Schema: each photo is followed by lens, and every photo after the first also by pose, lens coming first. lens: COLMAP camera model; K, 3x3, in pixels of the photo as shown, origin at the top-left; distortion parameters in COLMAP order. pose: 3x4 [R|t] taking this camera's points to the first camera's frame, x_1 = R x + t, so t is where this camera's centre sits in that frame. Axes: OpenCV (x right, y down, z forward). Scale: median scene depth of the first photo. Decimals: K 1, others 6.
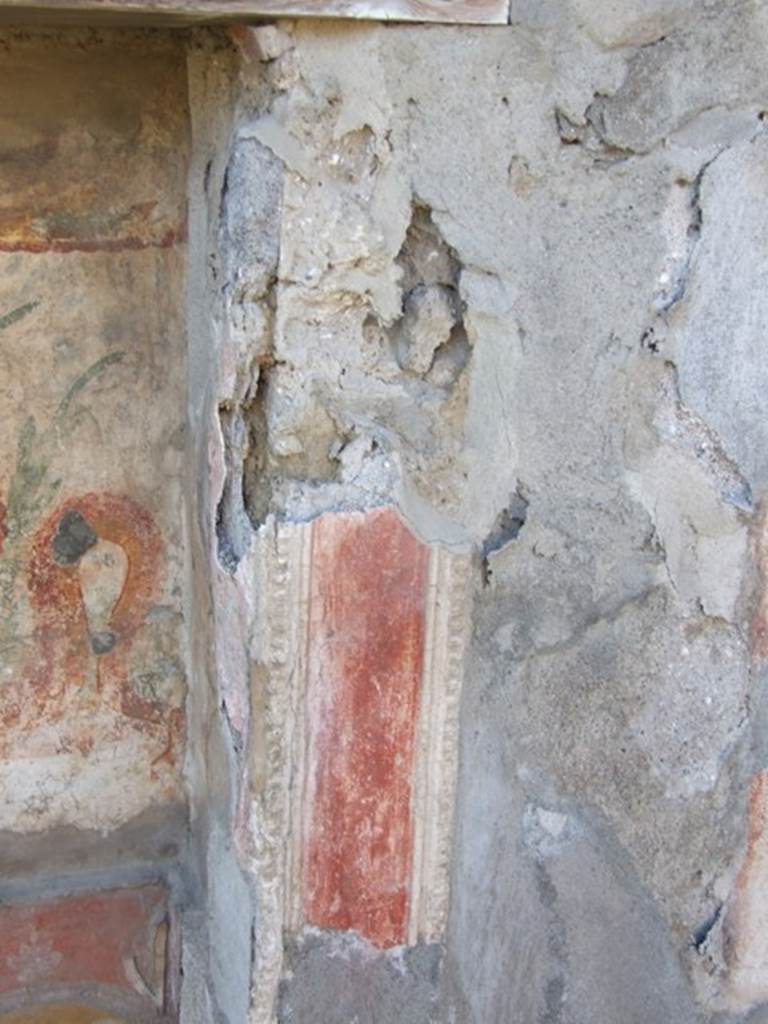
lens RADIAL K [[1550.8, 0, 363.9], [0, 1550.8, 507.0], [0, 0, 1]] dist [-0.017771, 0.000000]
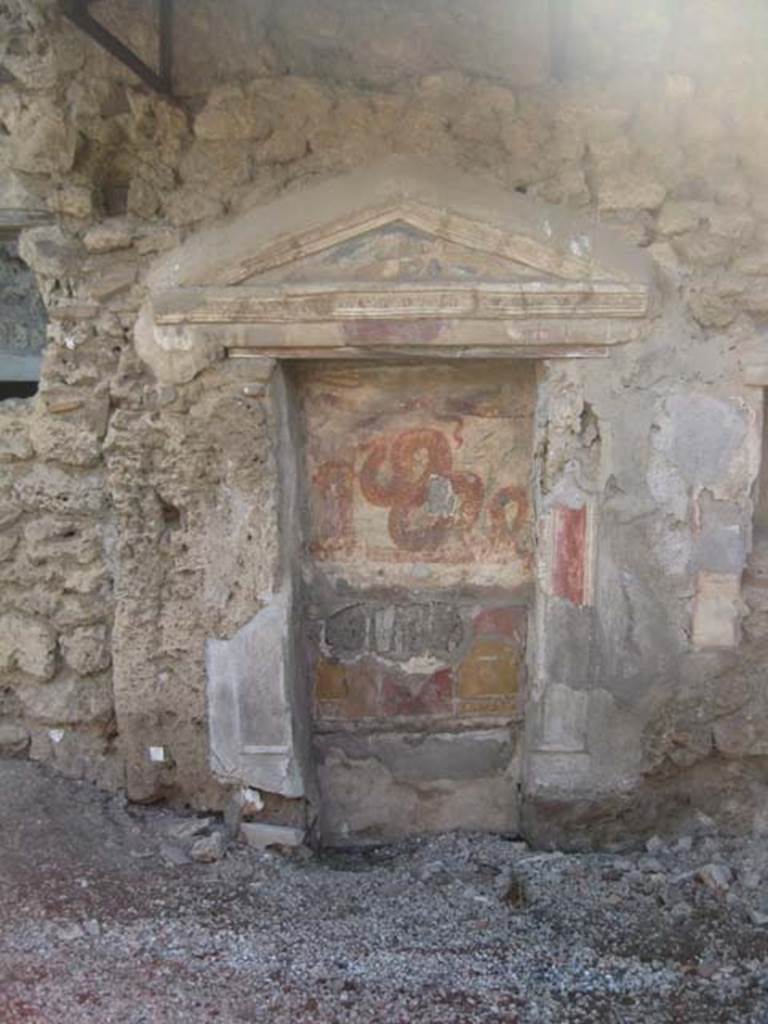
lens RADIAL K [[1159.6, 0, 391.5], [0, 1159.6, 517.7], [0, 0, 1]] dist [-0.165861, 0.000000]
pose [[0.932394, 0.017879, -0.361002, 0.546814], [-0.062023, 0.991875, -0.111069, 0.384716], [0.356083, 0.125950, 0.925927, -1.577681]]
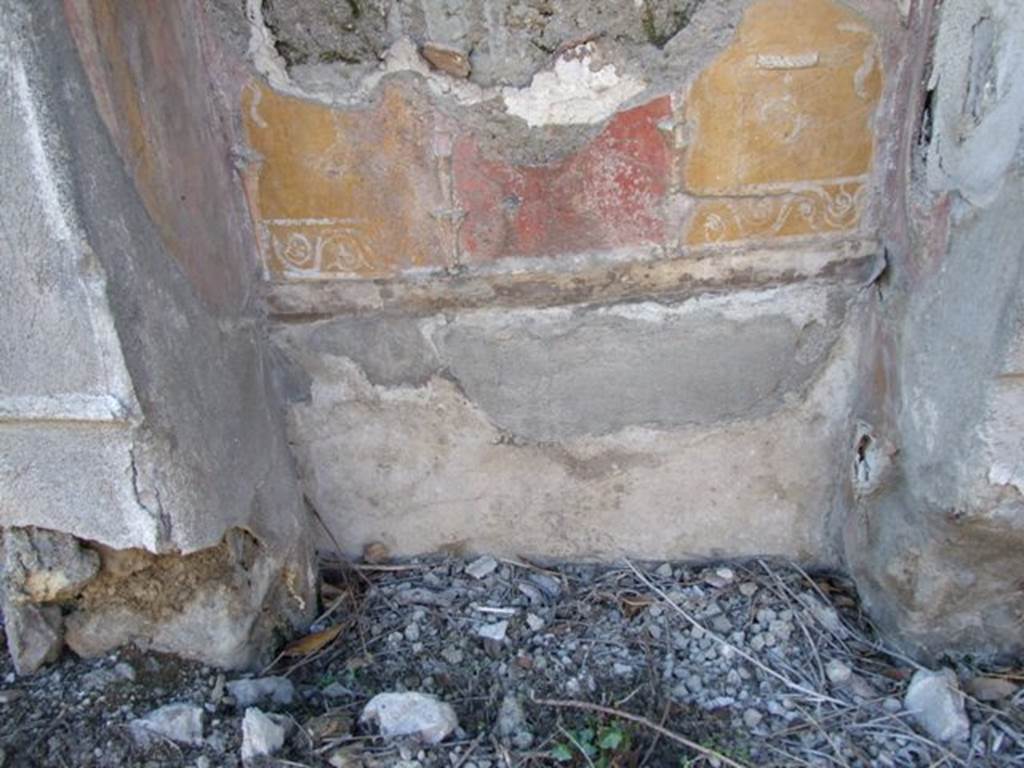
lens RADIAL K [[871.9, 0, 515.6], [0, 871.9, 387.5], [0, 0, 1]] dist [-0.039768, 0.009654]
pose [[0.942908, 0.083250, -0.322482, -0.192199], [-0.019466, 0.980377, 0.196170, 0.512291], [0.332485, -0.178693, 0.926025, 0.401801]]
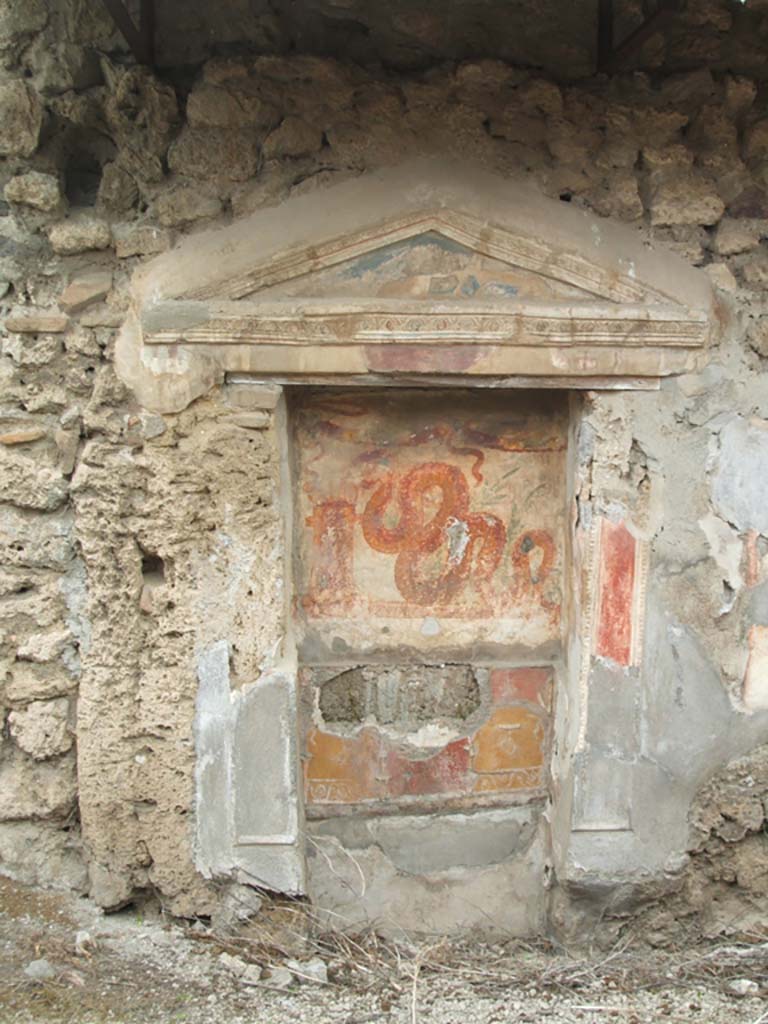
lens RADIAL K [[1650.5, 0, 429.5], [0, 1650.5, 533.7], [0, 0, 1]] dist [-0.186004, 0.000000]
pose [[0.982242, 0.017547, -0.186795, 0.241140], [-0.038649, 0.993187, -0.109934, 0.380496], [0.183594, 0.115201, 0.976228, -2.315278]]
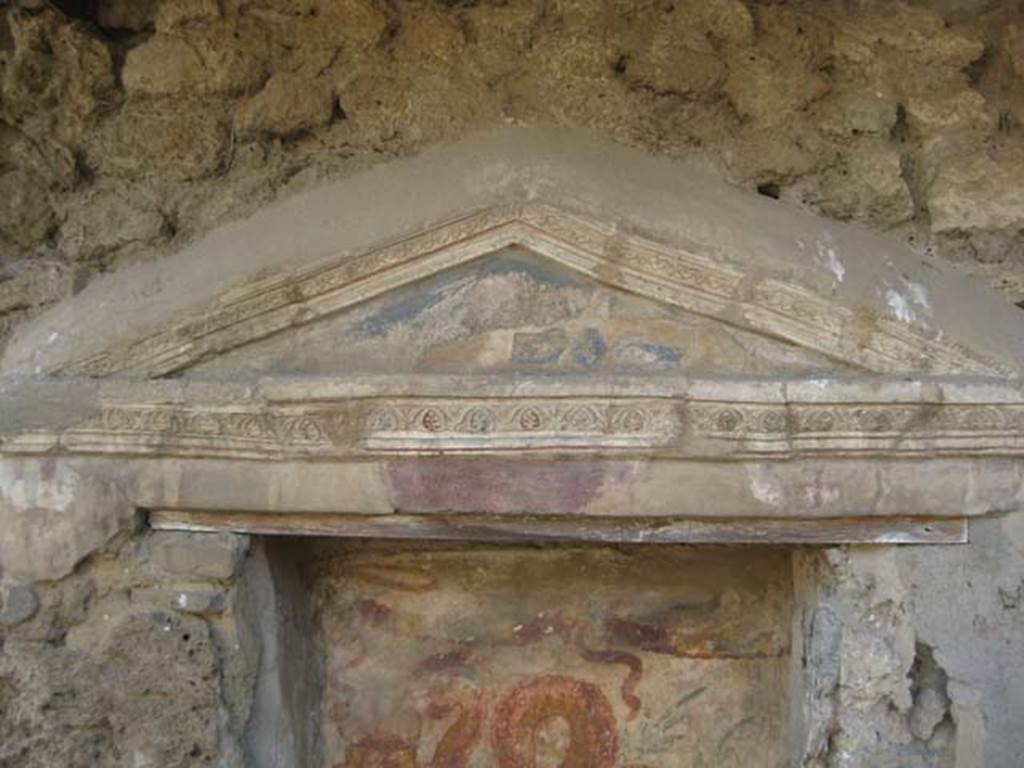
lens RADIAL K [[1139.1, 0, 500.9], [0, 1139.1, 363.1], [0, 0, 1]] dist [-0.147857, 0.000000]
pose [[0.929305, -0.054254, -0.365307, 0.059197], [-0.081017, 0.935108, -0.344977, -0.017542], [0.360318, 0.350185, 0.864605, -0.325989]]
